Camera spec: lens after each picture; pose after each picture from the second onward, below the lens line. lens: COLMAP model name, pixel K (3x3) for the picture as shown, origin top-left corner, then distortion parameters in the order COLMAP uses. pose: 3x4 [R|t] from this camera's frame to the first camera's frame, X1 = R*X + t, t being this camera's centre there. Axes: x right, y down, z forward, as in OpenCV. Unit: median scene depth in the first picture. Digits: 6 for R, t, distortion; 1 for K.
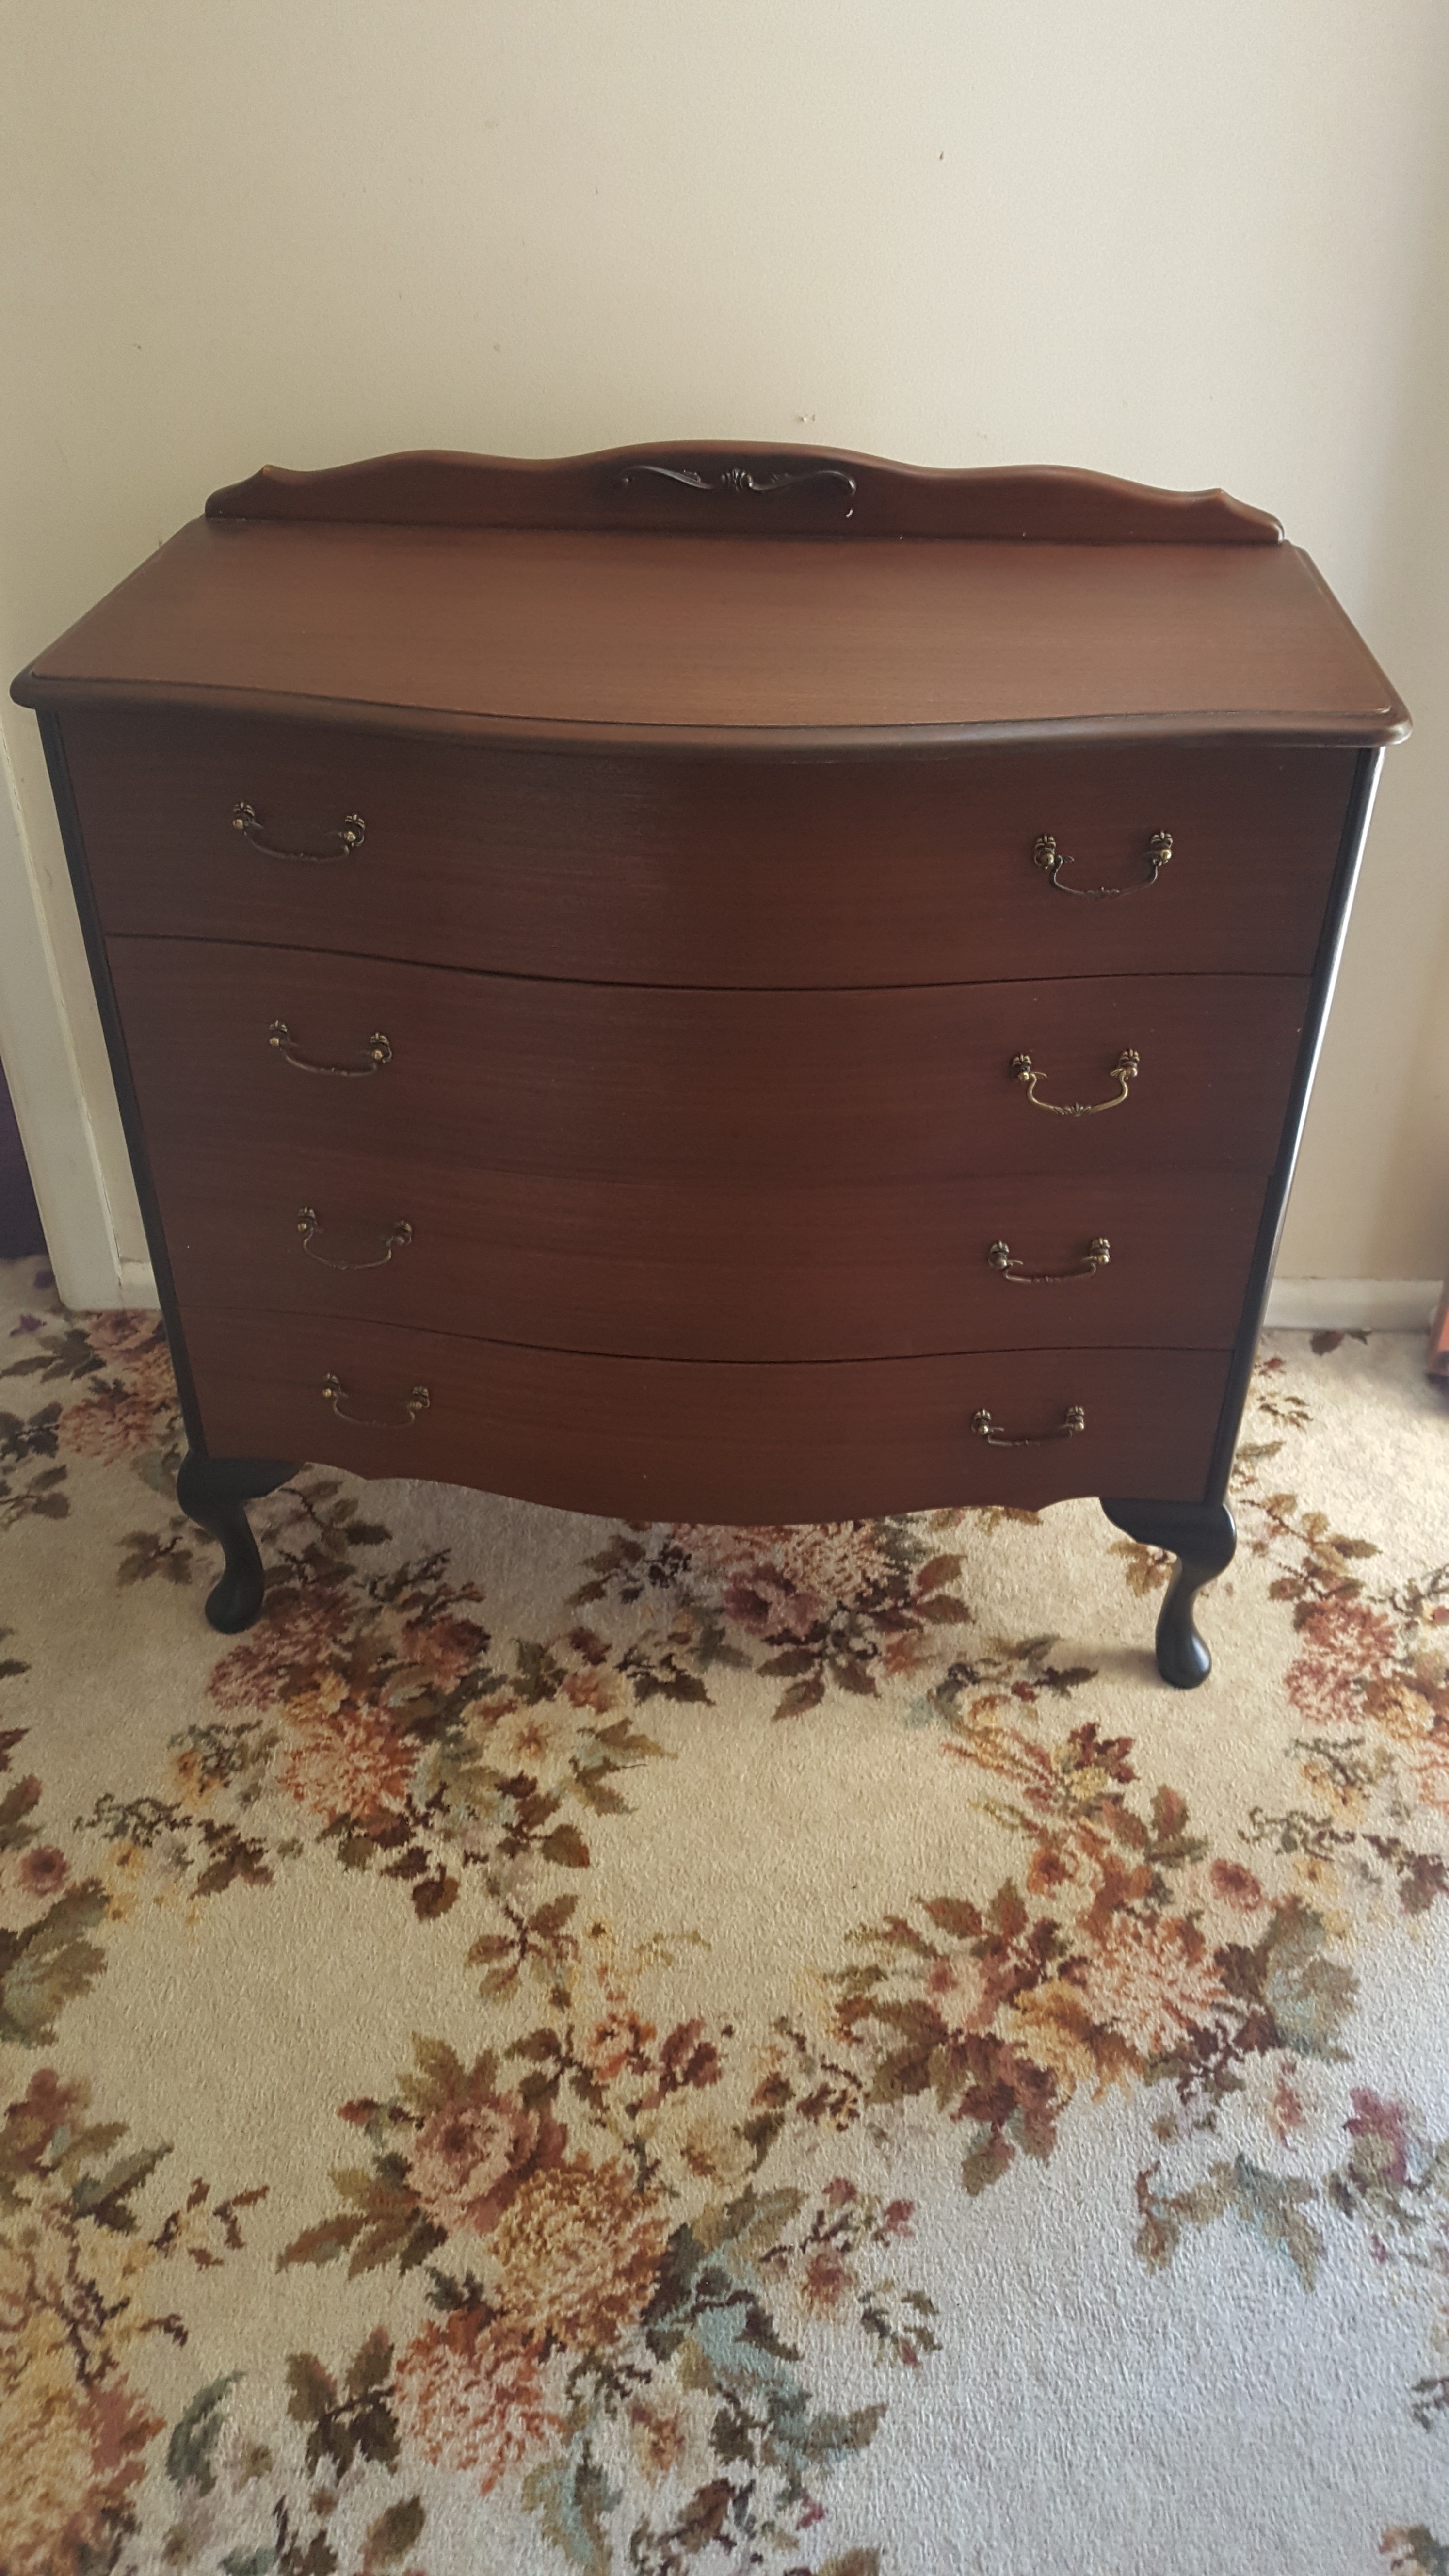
lens RADIAL K [[1875.4, 0, 720.8], [0, 1875.4, 1276.7], [0, 0, 1]] dist [0.218831, -0.600385]
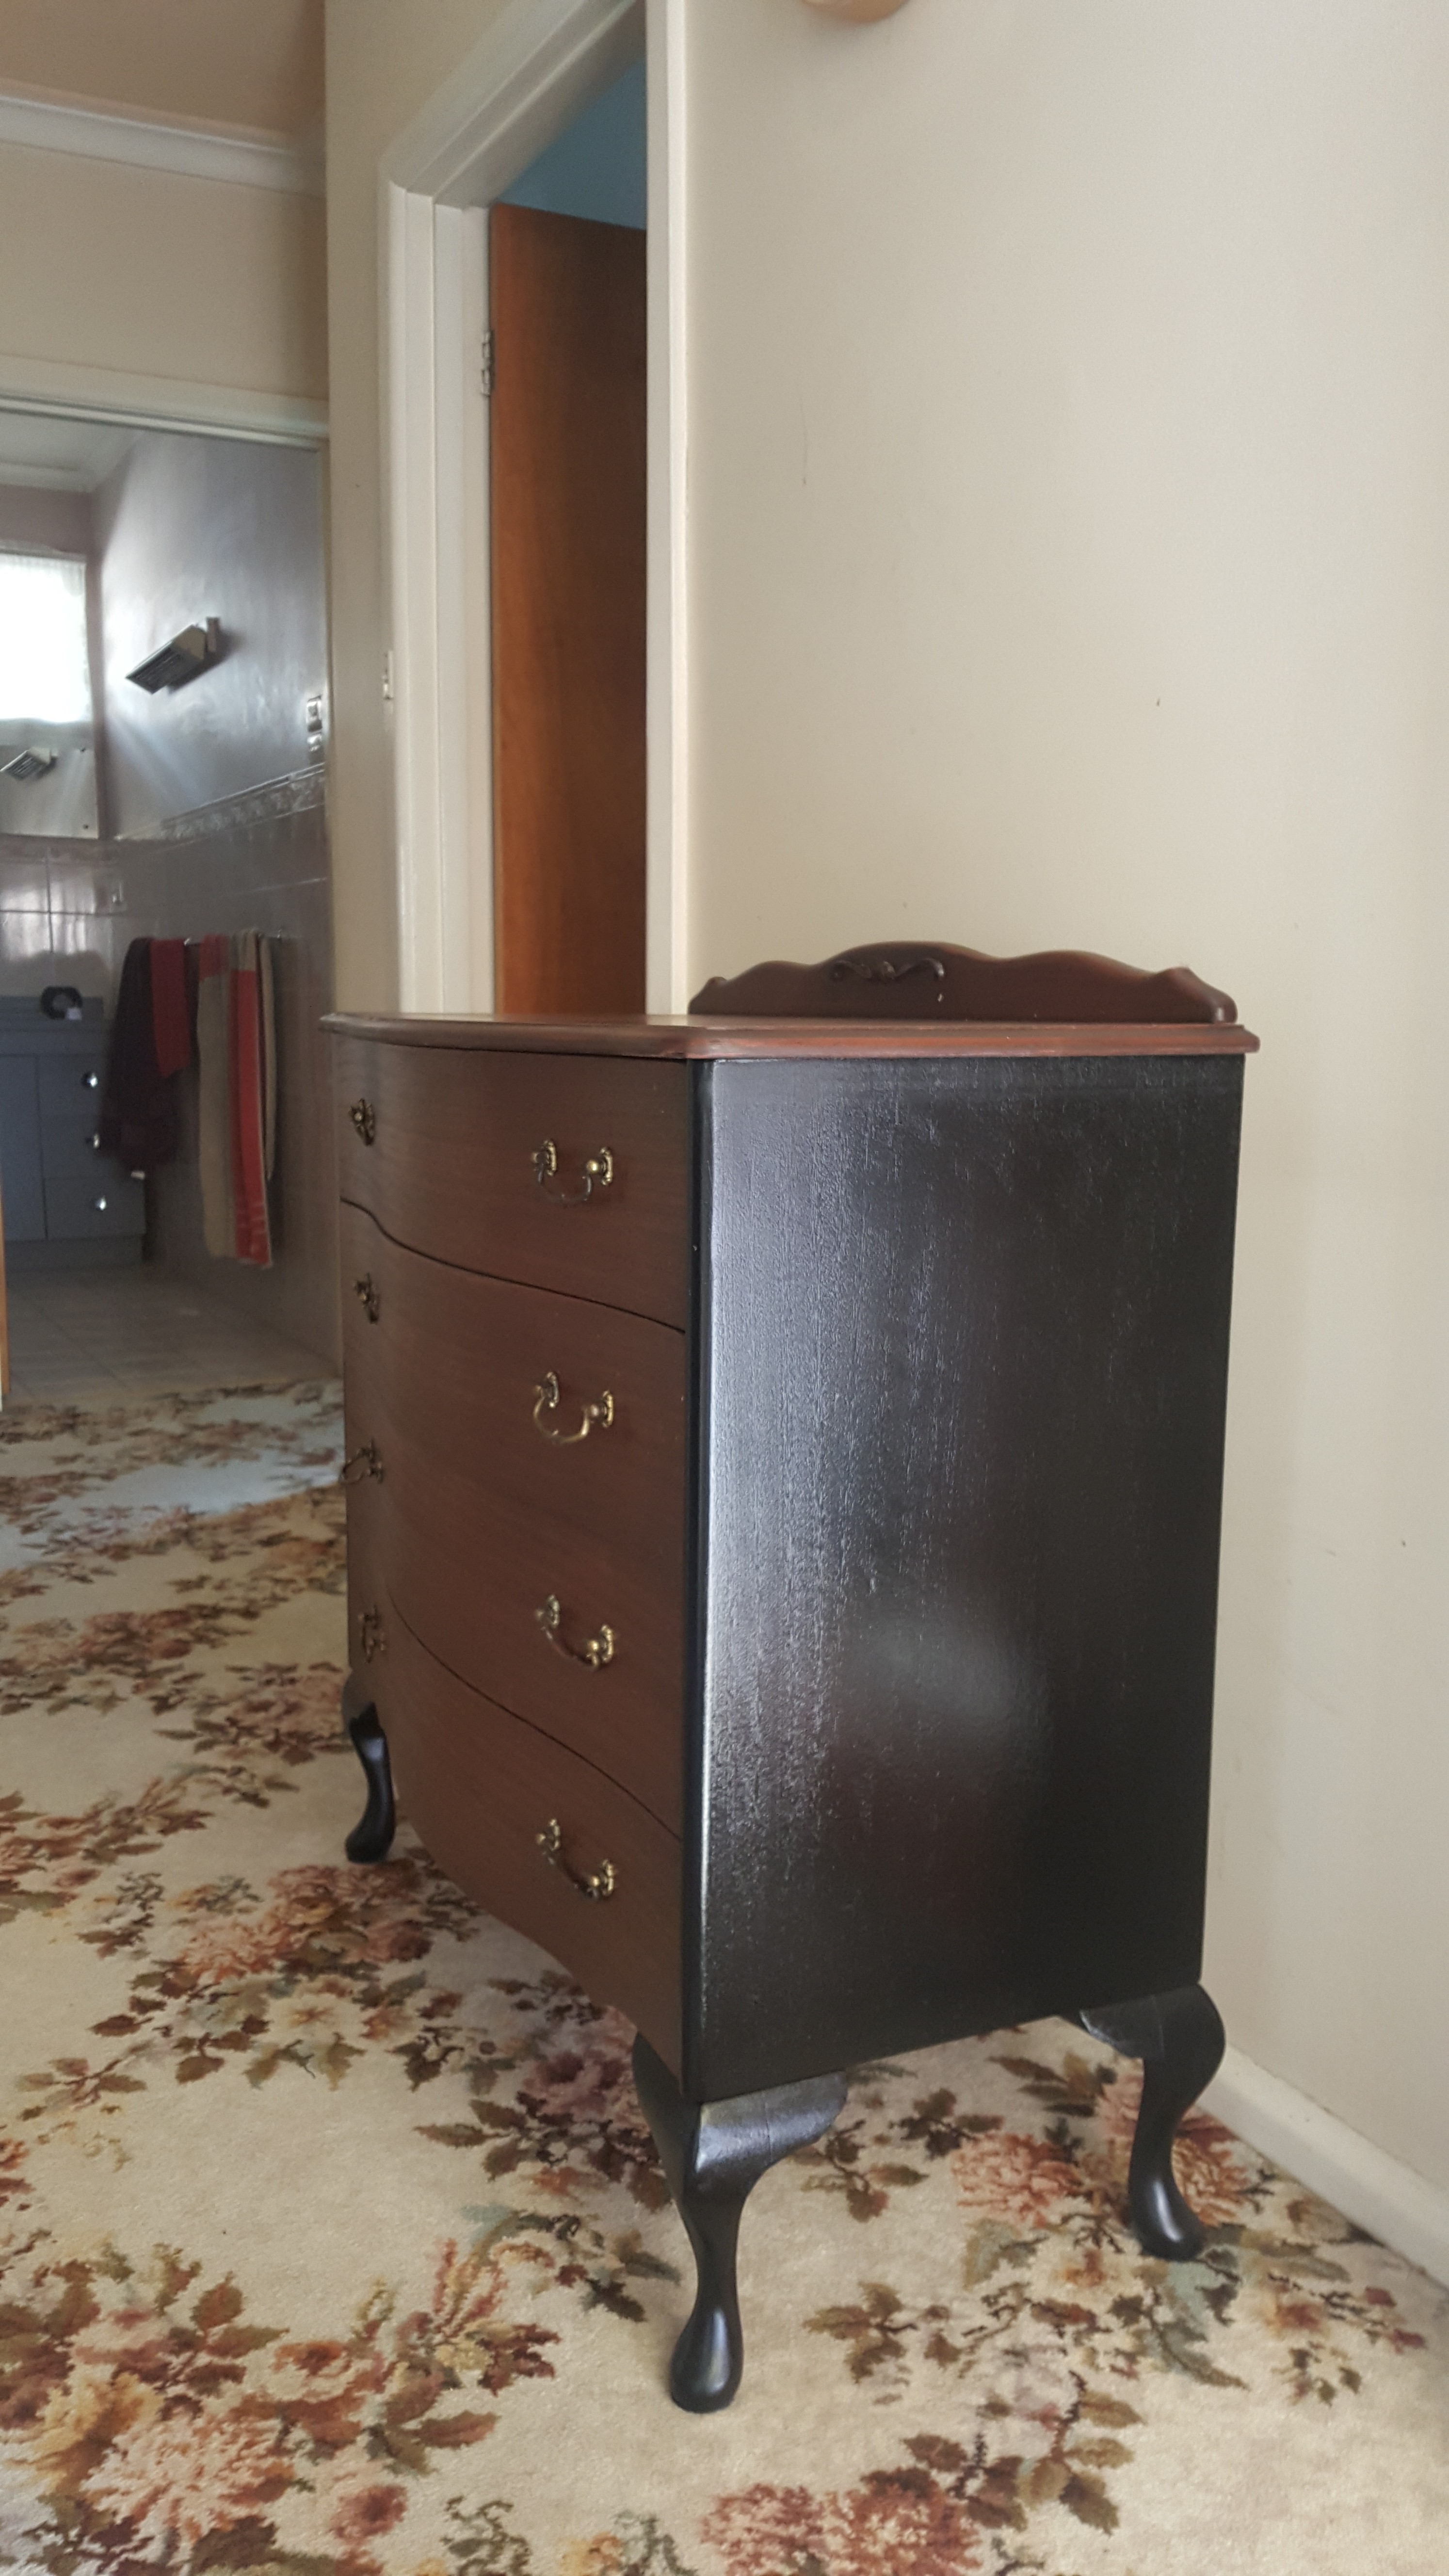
lens RADIAL K [[1965.2, 0, 724.5], [0, 1965.2, 1288.0], [0, 0, 1]] dist [0.009684, -0.053323]
pose [[0.481286, 0.136466, -0.865876, 0.909354], [-0.517746, 0.841343, -0.155183, -0.037785], [0.707321, 0.522991, 0.475582, 0.470076]]
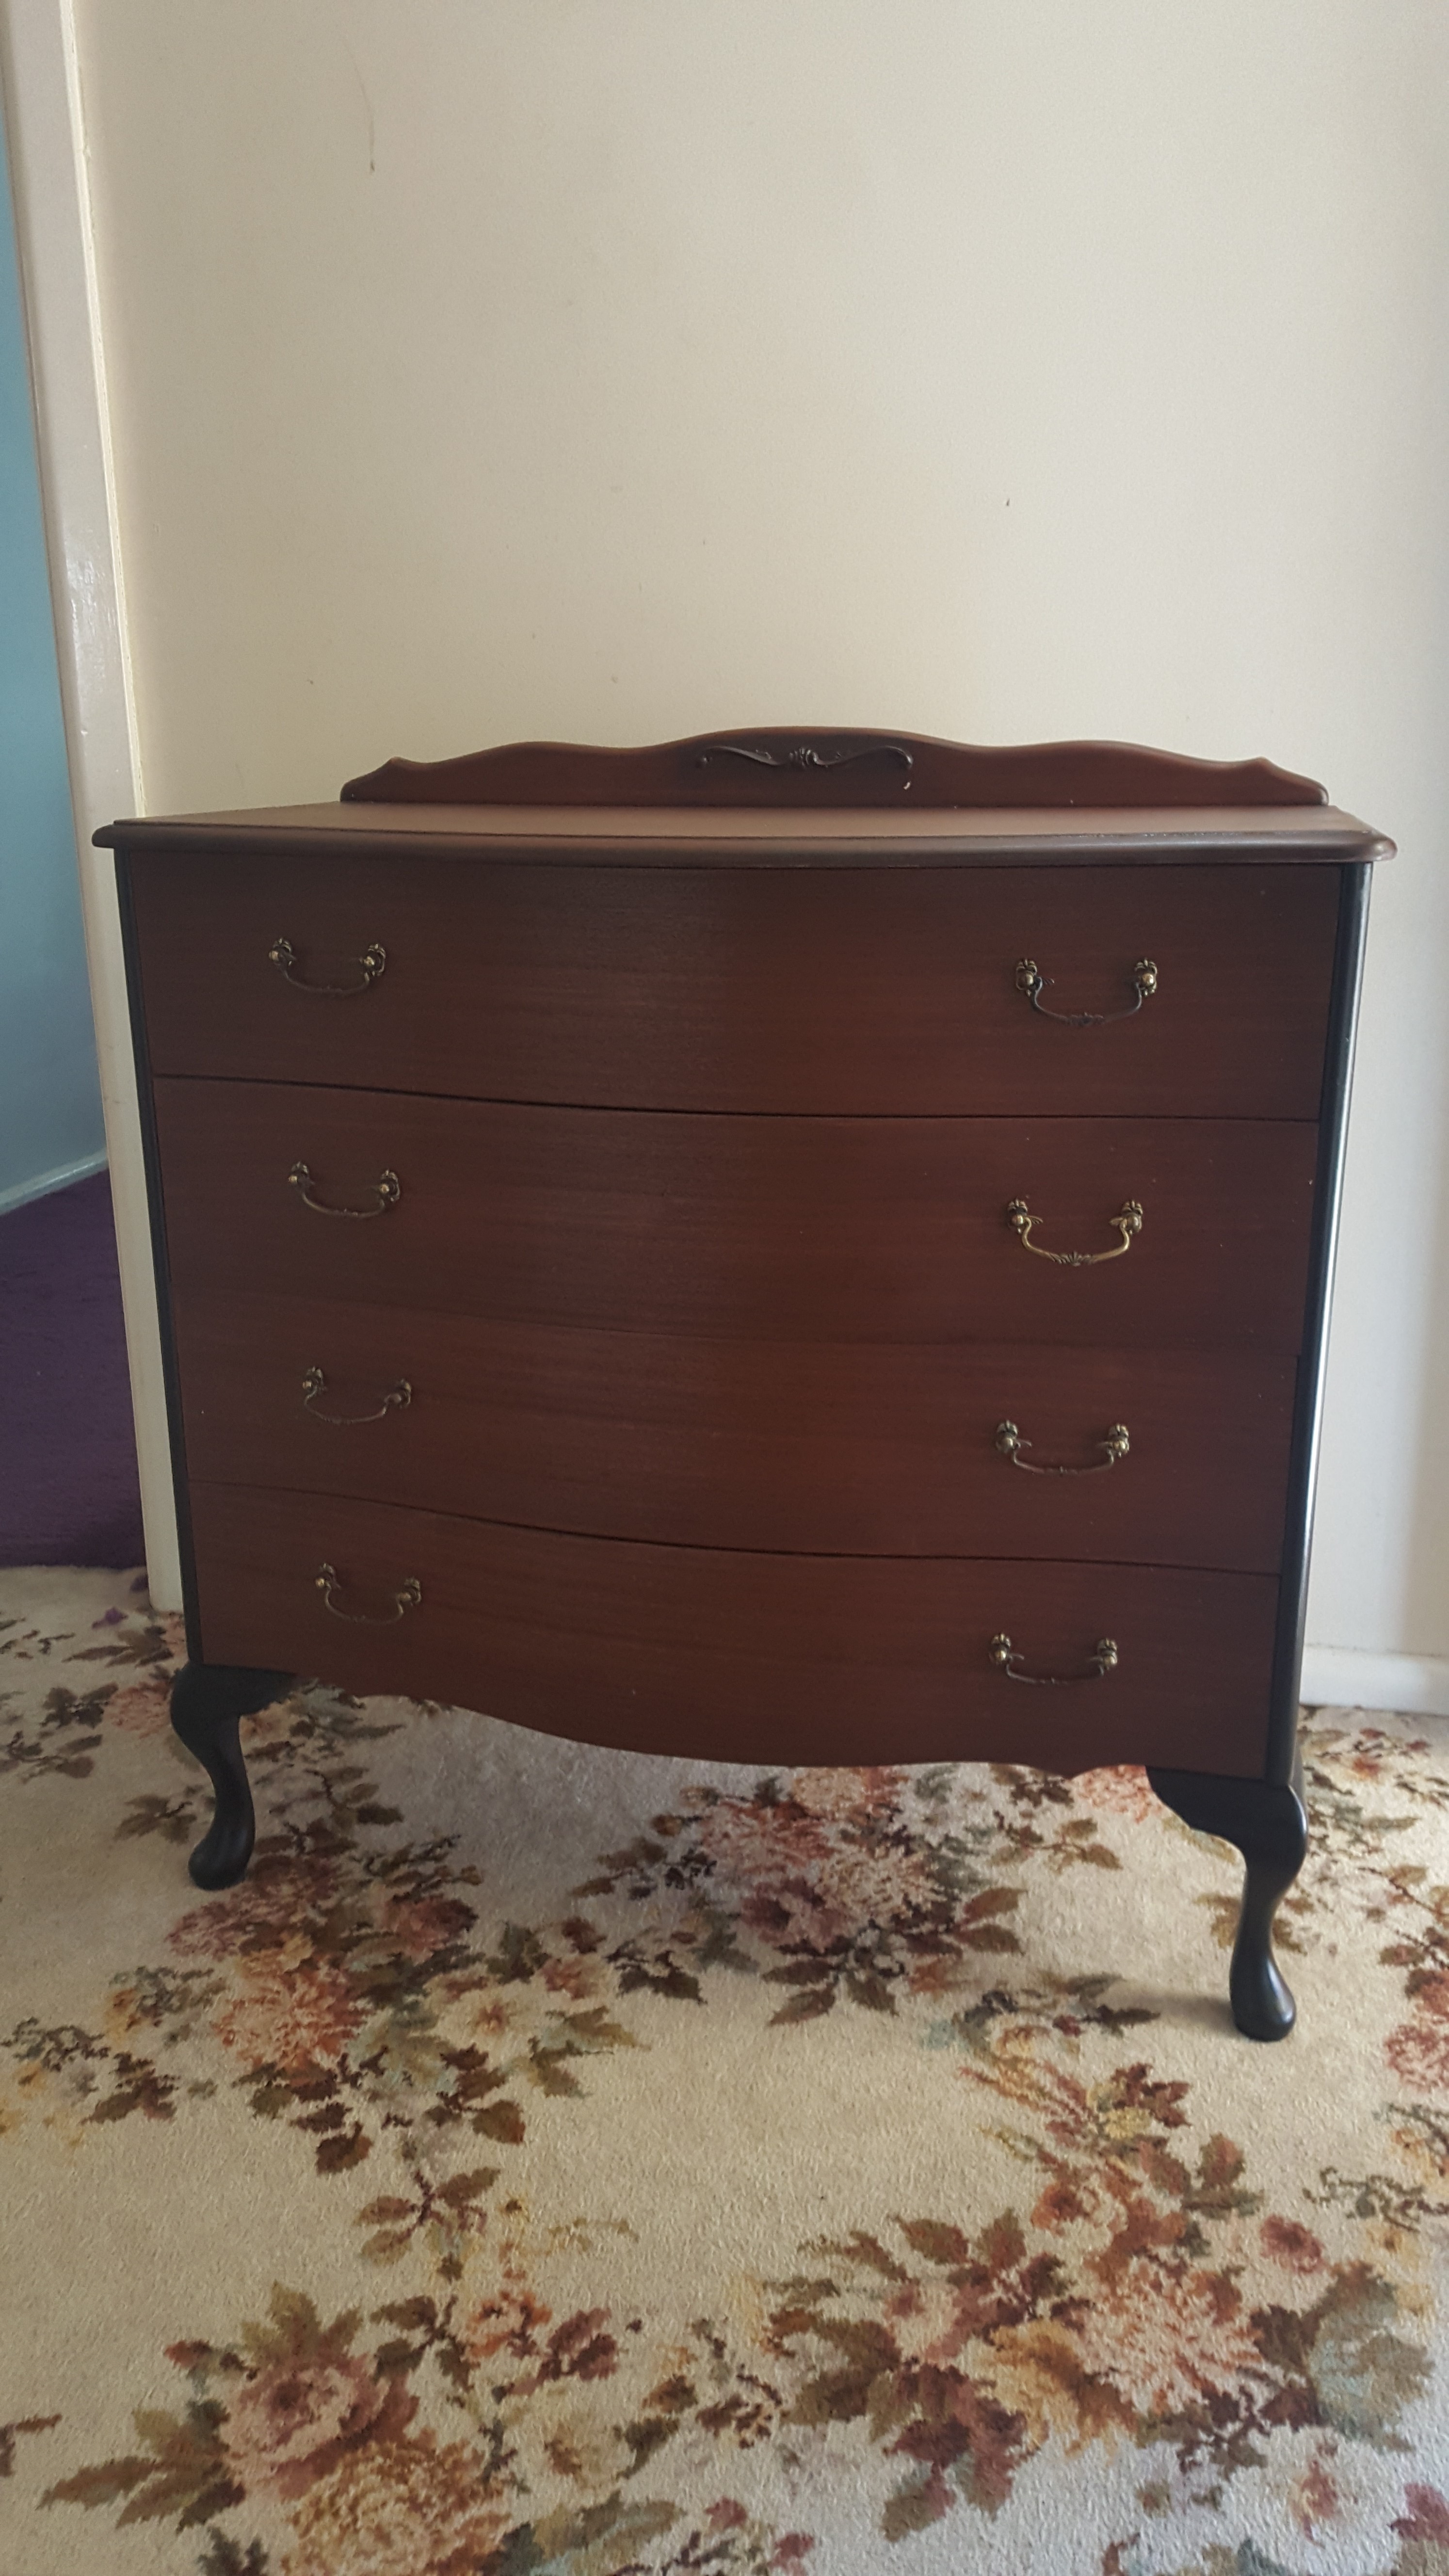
lens RADIAL K [[1913.3, 0, 734.6], [0, 1913.3, 1288.7], [0, 0, 1]] dist [0.092955, -0.198665]
pose [[0.987011, 0.037627, -0.156184, 0.145055], [-0.087207, 0.941971, -0.324170, 0.216107], [0.134924, 0.333580, 0.933017, 0.066692]]
